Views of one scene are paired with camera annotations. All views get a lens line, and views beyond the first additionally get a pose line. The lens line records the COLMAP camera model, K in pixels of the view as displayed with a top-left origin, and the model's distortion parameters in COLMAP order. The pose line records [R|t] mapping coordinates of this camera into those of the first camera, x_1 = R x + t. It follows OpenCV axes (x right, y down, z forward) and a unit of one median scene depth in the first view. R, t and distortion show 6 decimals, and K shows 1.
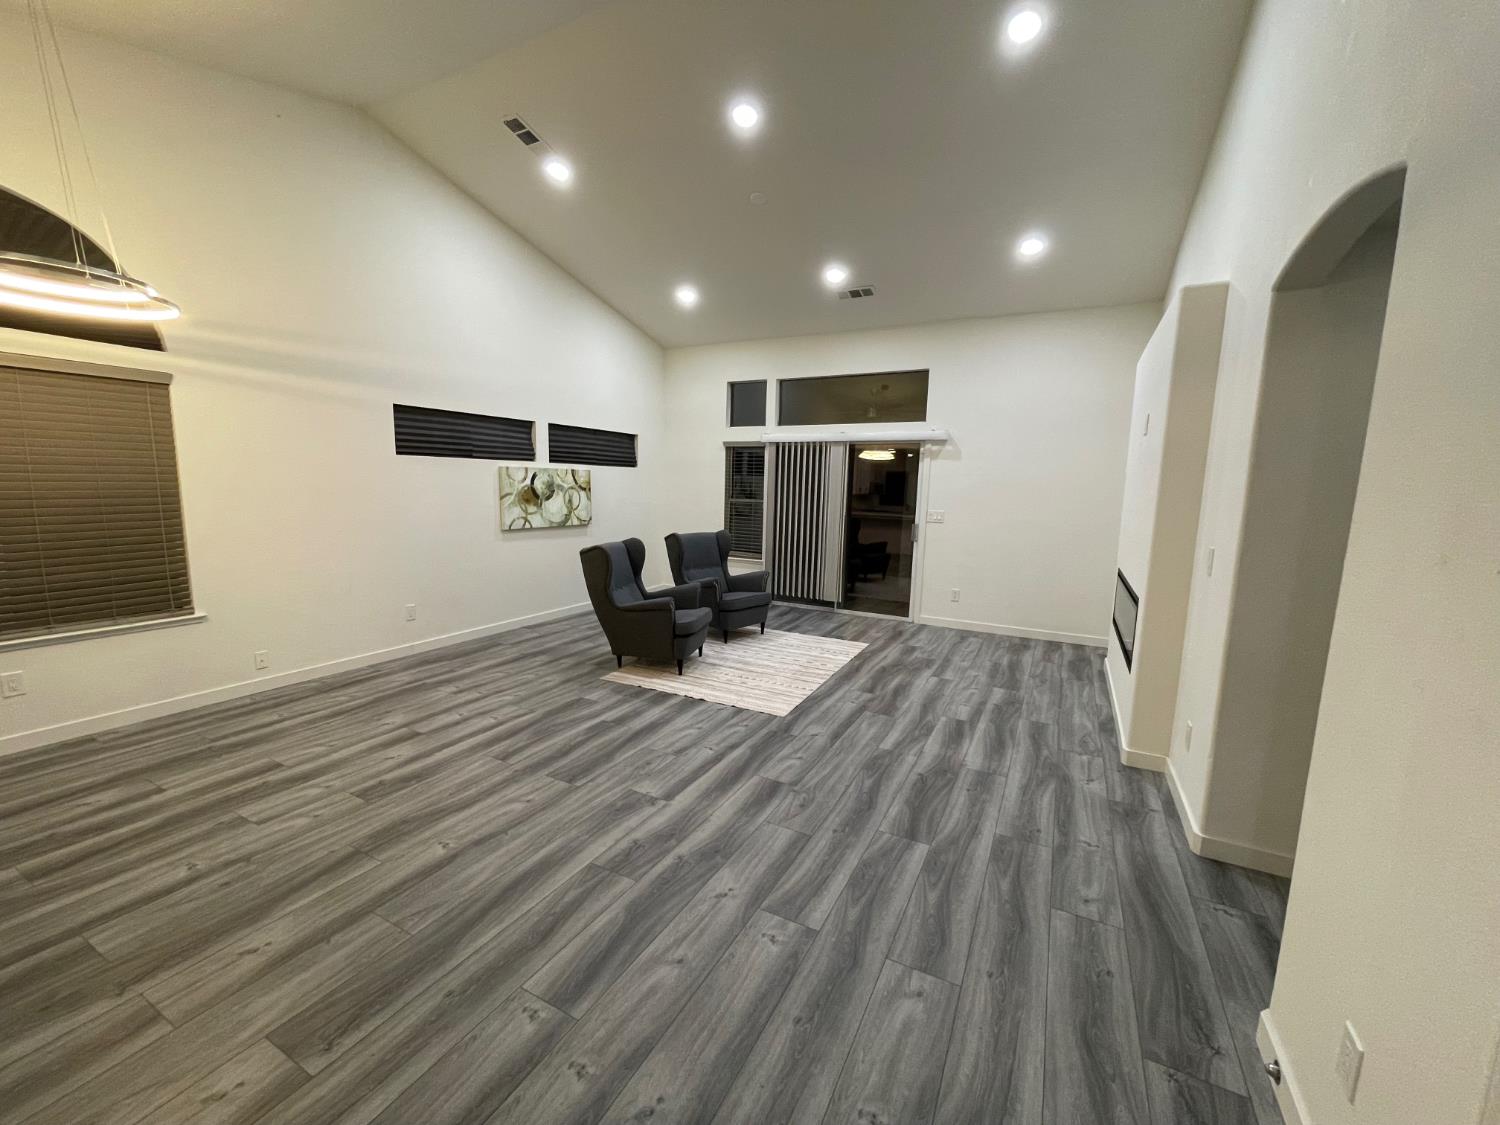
lens RADIAL K [[605.9, 0, 742.2], [0, 605.9, 569.0], [0, 0, 1]] dist [-0.004198, 0.000810]
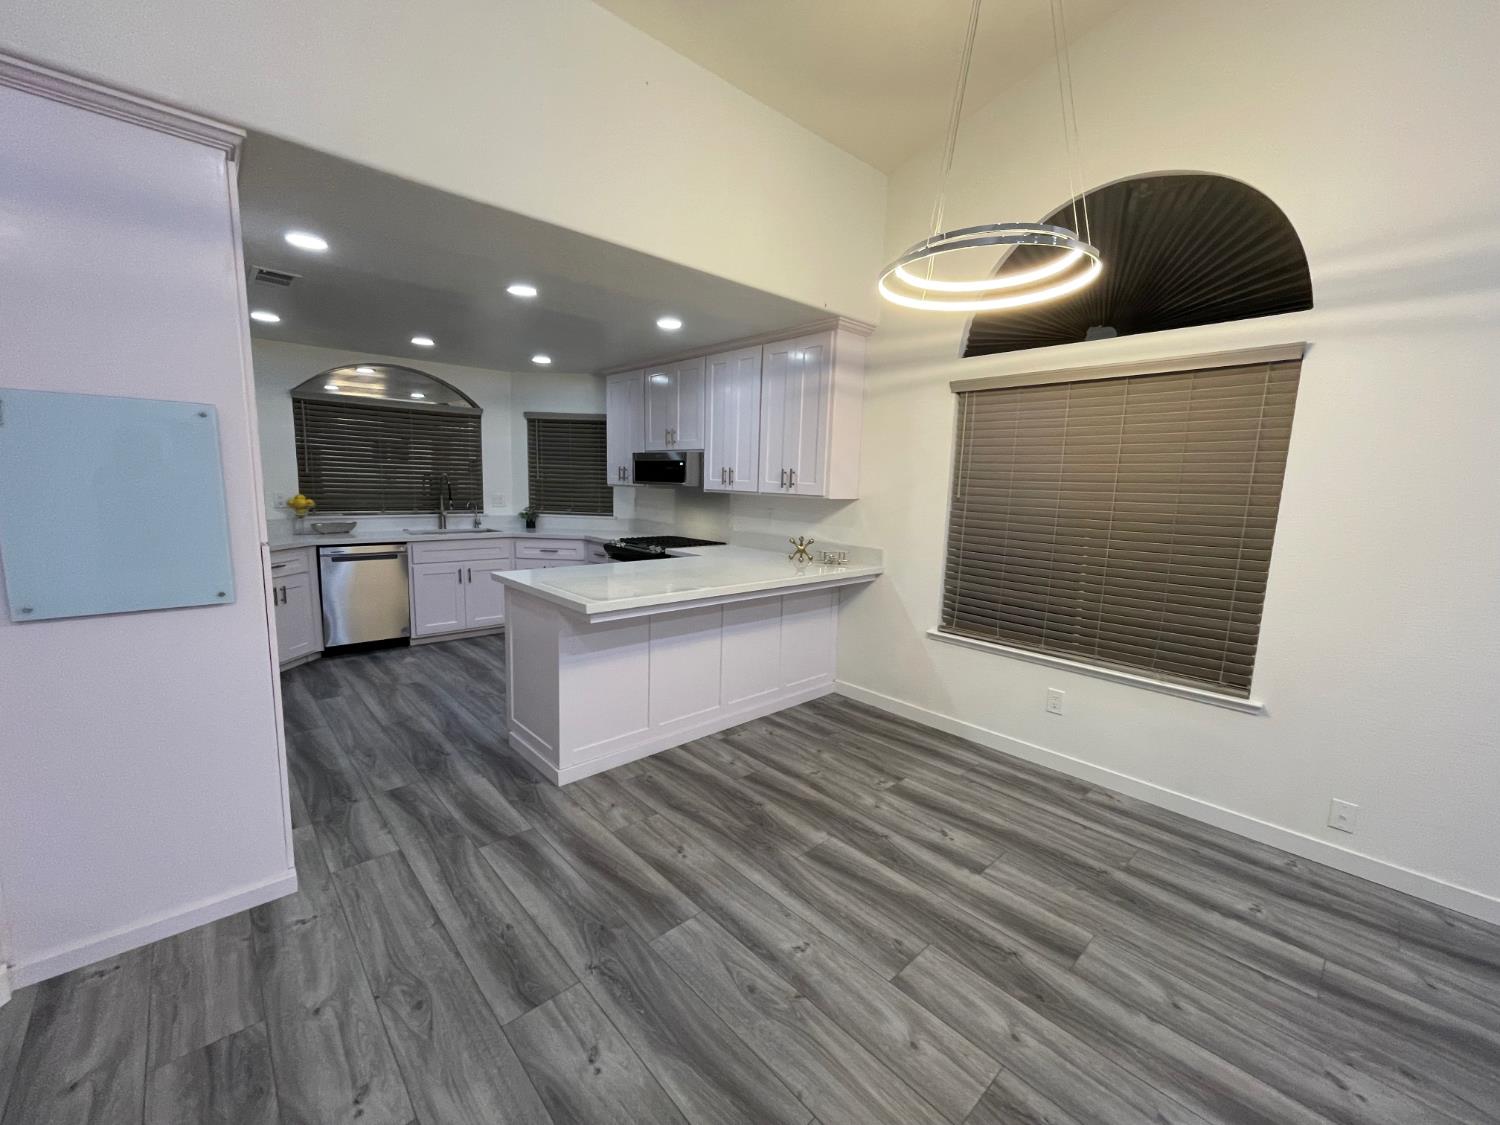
lens RADIAL K [[605.9, 0, 742.0], [0, 605.9, 570.4], [0, 0, 1]] dist [-0.004198, 0.000810]
pose [[-0.333632, 0.104897, -0.936849, -0.085505], [-0.168560, 0.971137, 0.168764, -0.076554], [0.927511, 0.214221, -0.306321, 0.582714]]
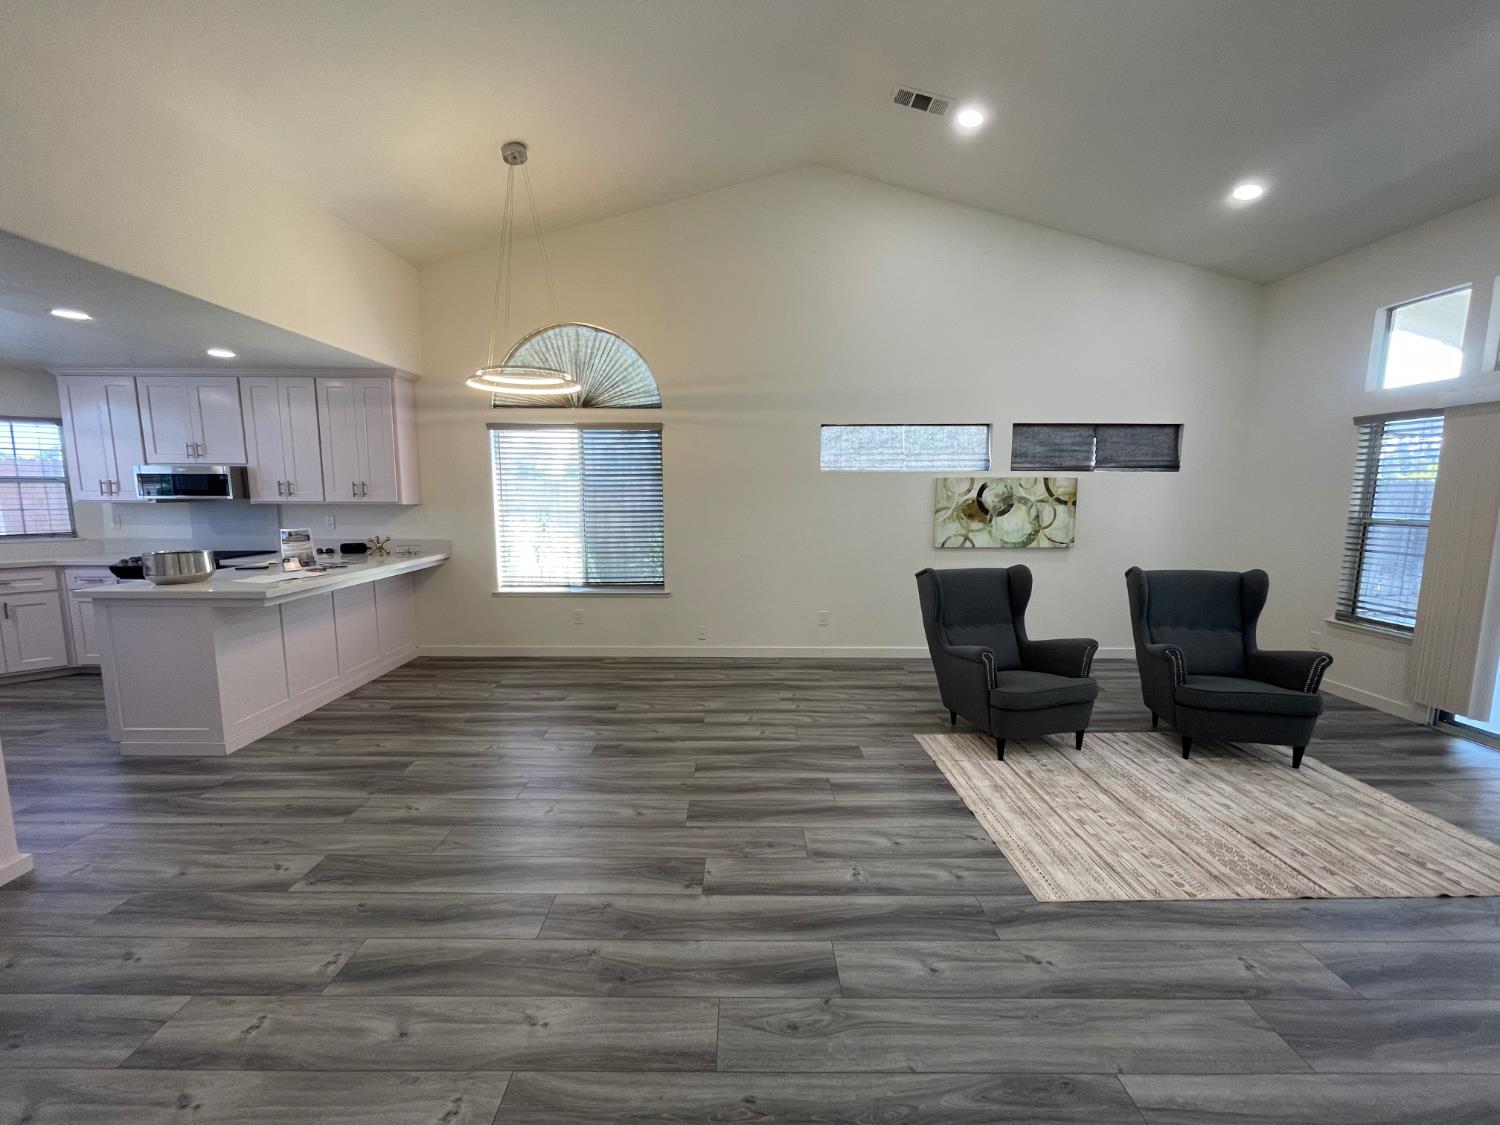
lens RADIAL K [[605.9, 0, 742.5], [0, 605.9, 566.8], [0, 0, 1]] dist [-0.004198, 0.000810]
pose [[0.468801, 0.087066, -0.879002, 0.376624], [-0.115134, 0.992664, 0.036920, -0.048854], [0.875768, 0.083894, 0.475386, 0.432846]]
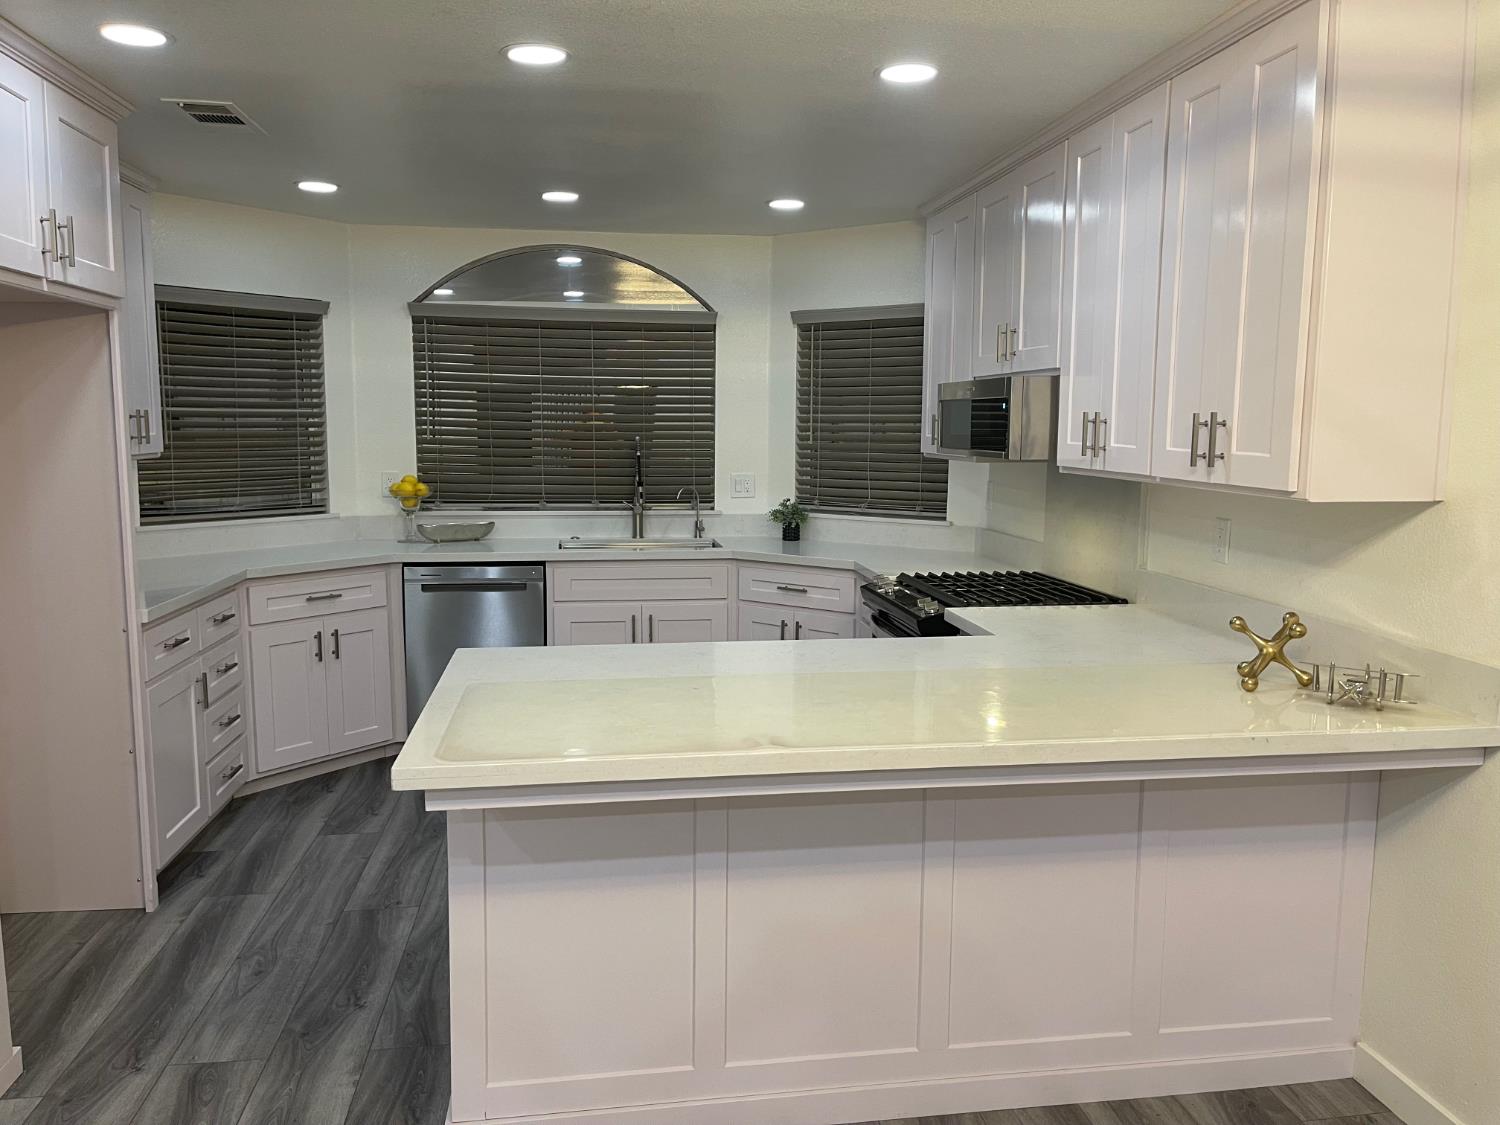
lens RADIAL K [[1136.6, 0, 758.9], [0, 1136.6, 564.7], [0, 0, 1]] dist [0.068136, -0.083511]
pose [[-0.801337, 0.045703, -0.596465, -0.431921], [-0.109295, 0.969109, 0.221092, -0.115122], [0.588145, 0.242360, -0.771587, 0.689084]]
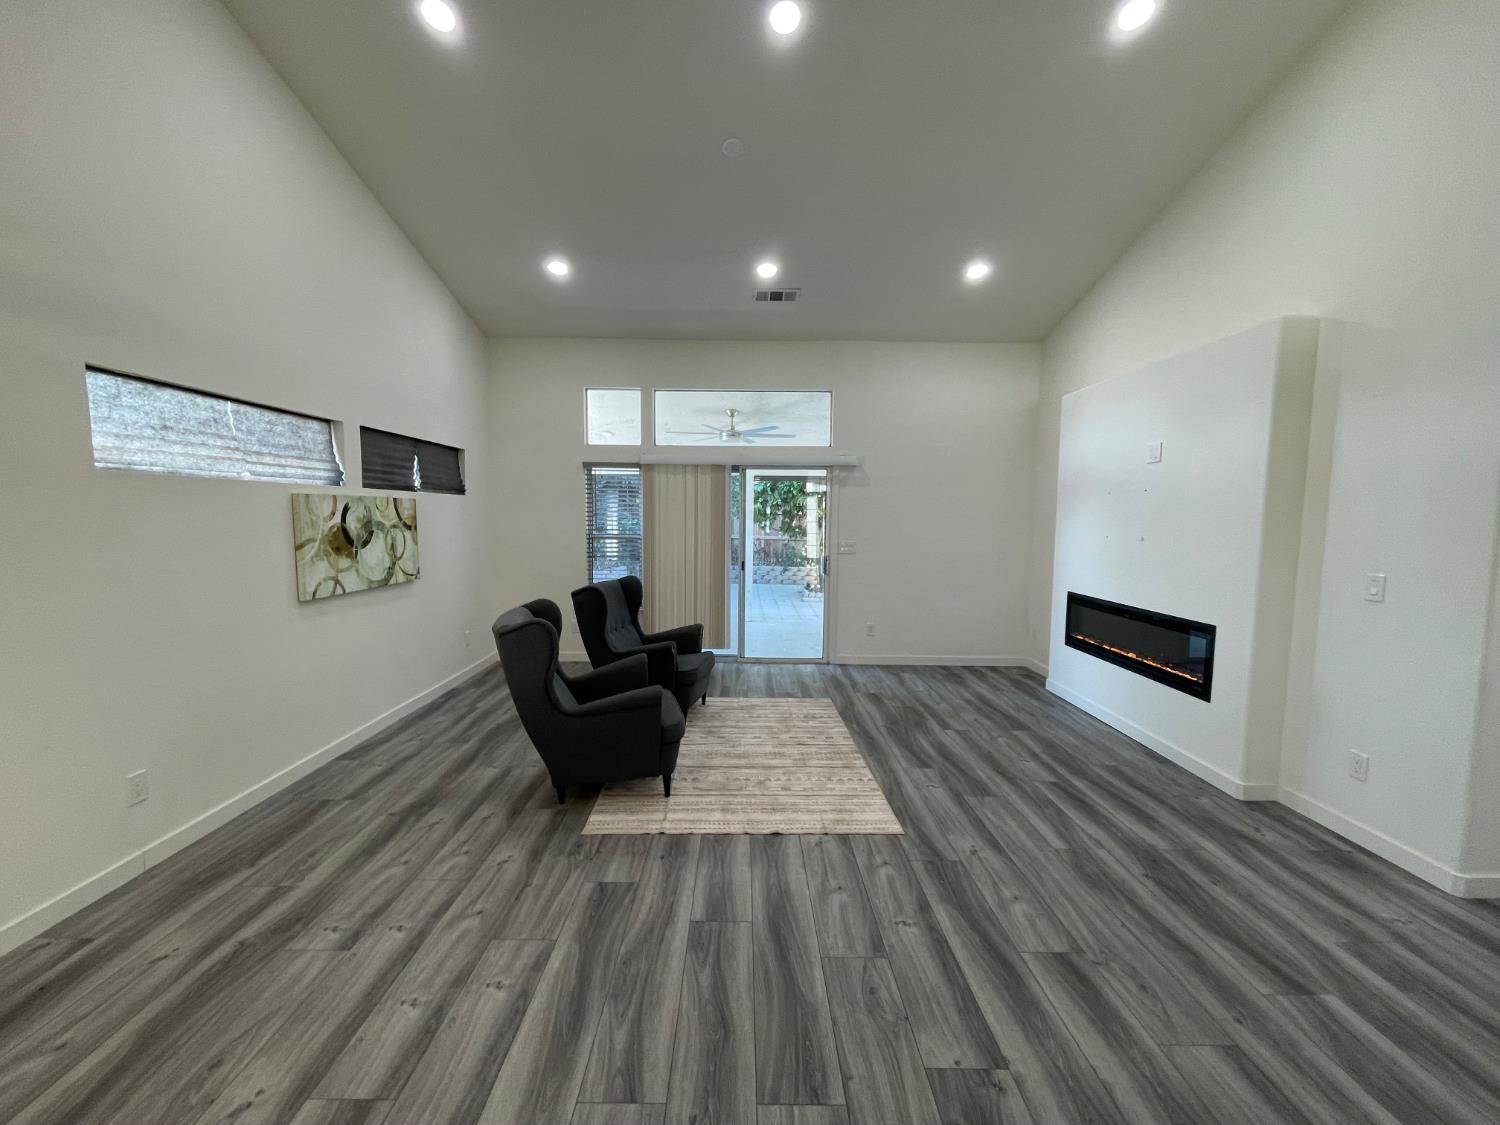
lens RADIAL K [[605.9, 0, 740.8], [0, 605.9, 568.2], [0, 0, 1]] dist [-0.004198, 0.000810]
pose [[0.883322, -0.057080, 0.465278, -0.399231], [0.078365, 0.996572, -0.026517, -0.065787], [-0.462169, 0.059885, 0.884767, 0.393252]]
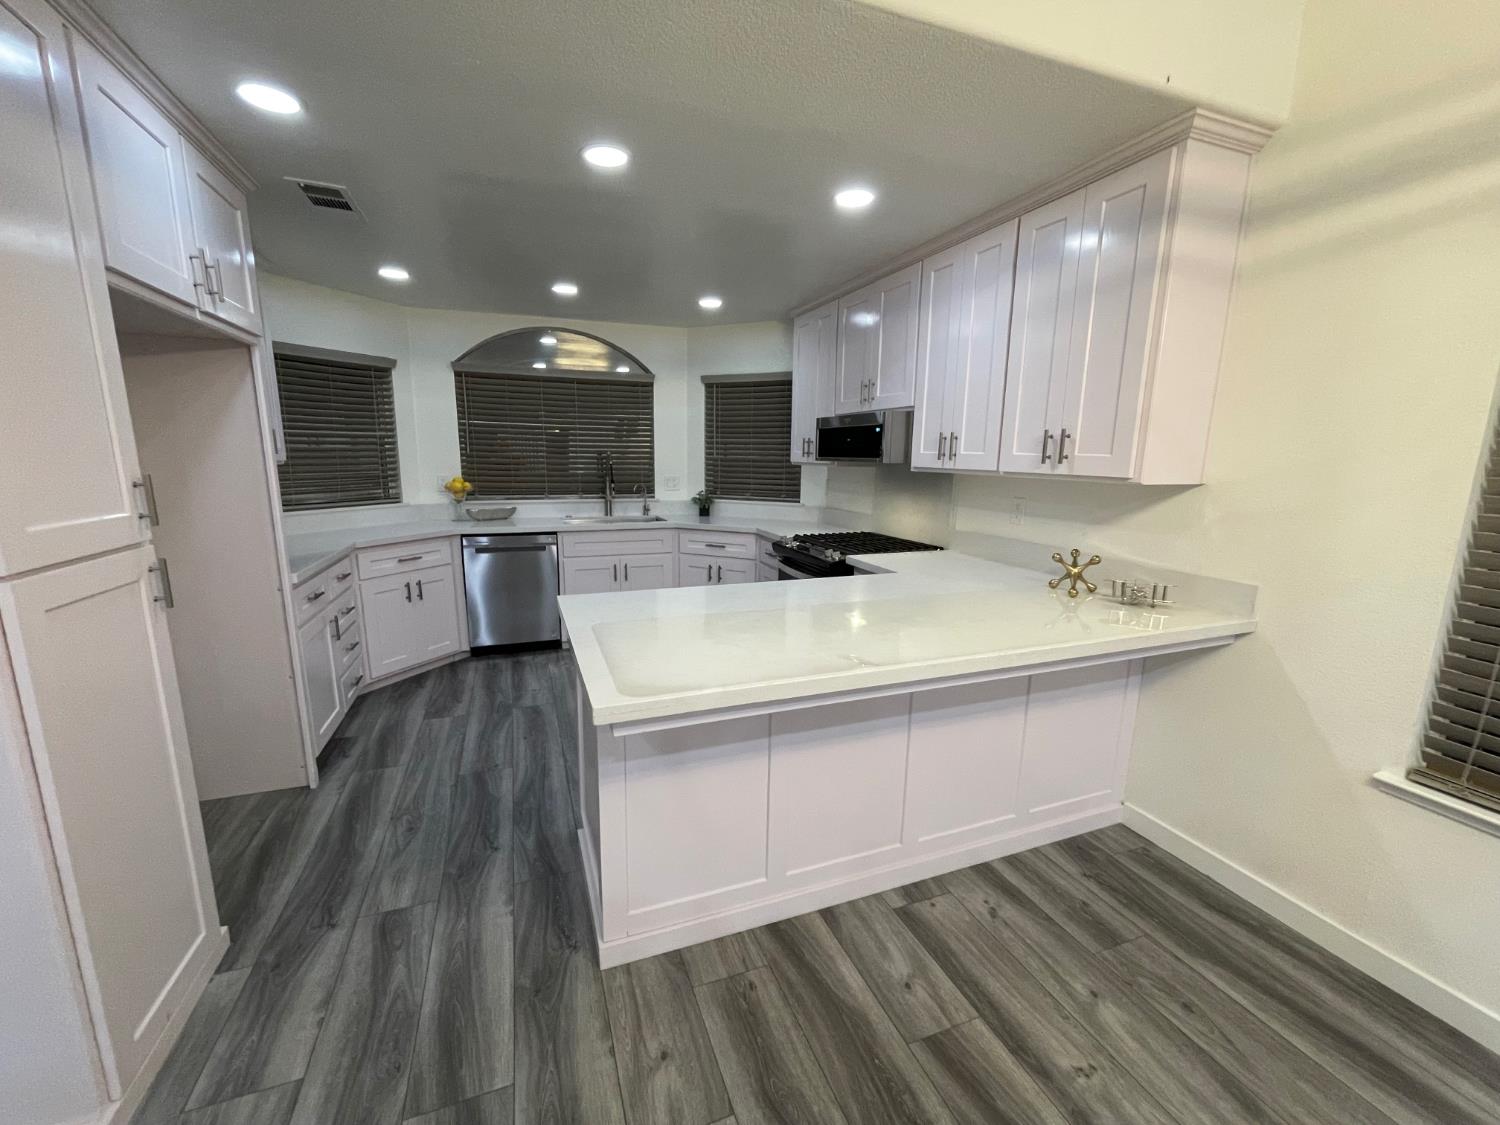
lens RADIAL K [[605.9, 0, 743.2], [0, 605.9, 570.9], [0, 0, 1]] dist [-0.004198, 0.000810]
pose [[-0.661089, 0.111404, -0.741991, -0.422947], [-0.132801, 0.955929, 0.261846, -0.067535], [0.738461, 0.271641, -0.617160, 0.483628]]
